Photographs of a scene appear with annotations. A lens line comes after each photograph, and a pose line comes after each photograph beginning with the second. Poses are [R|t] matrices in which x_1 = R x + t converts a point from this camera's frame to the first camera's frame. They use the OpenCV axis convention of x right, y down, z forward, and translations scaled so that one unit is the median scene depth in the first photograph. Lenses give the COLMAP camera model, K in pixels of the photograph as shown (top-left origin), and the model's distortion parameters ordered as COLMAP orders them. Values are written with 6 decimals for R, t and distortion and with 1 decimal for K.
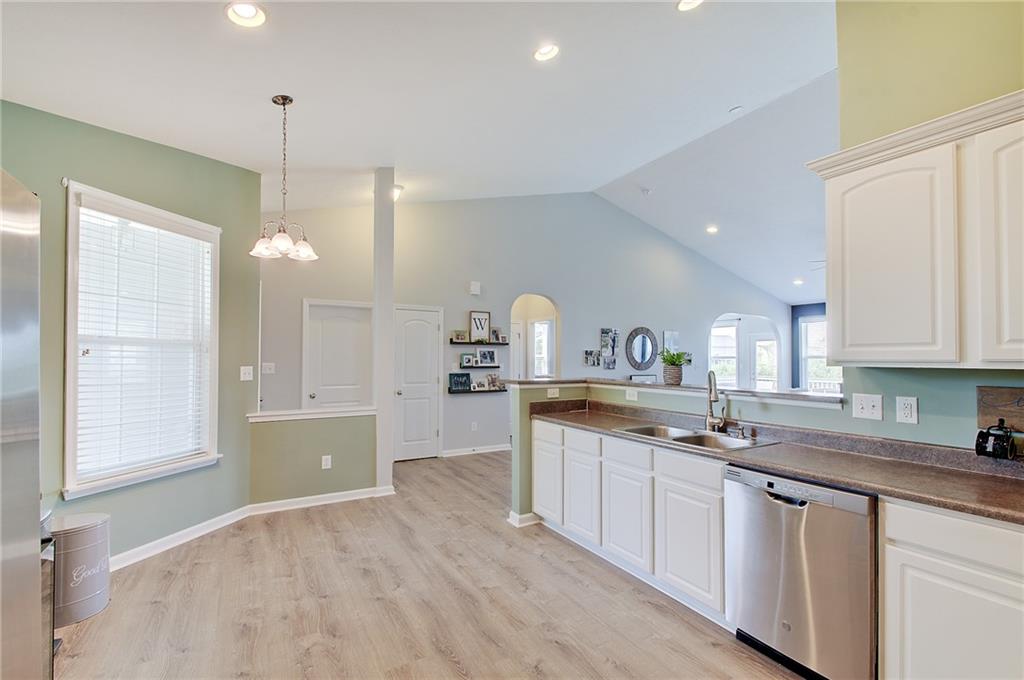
lens RADIAL K [[453.3, 0, 512.1], [0, 453.3, 348.1], [0, 0, 1]] dist [0.025609, -0.001793]
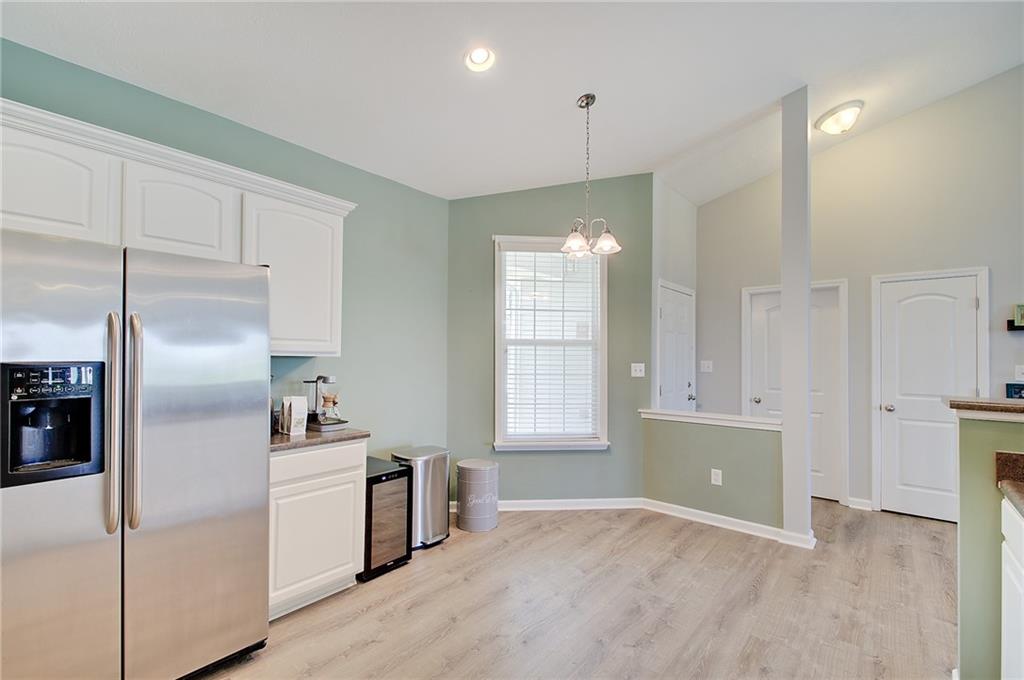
lens RADIAL K [[453.3, 0, 511.1], [0, 453.3, 347.9], [0, 0, 1]] dist [0.025609, -0.001793]
pose [[0.342694, -0.018225, -0.939270, 0.322669], [0.018083, 0.999755, -0.012801, 0.013961], [0.939273, -0.012598, 0.342940, 0.411462]]
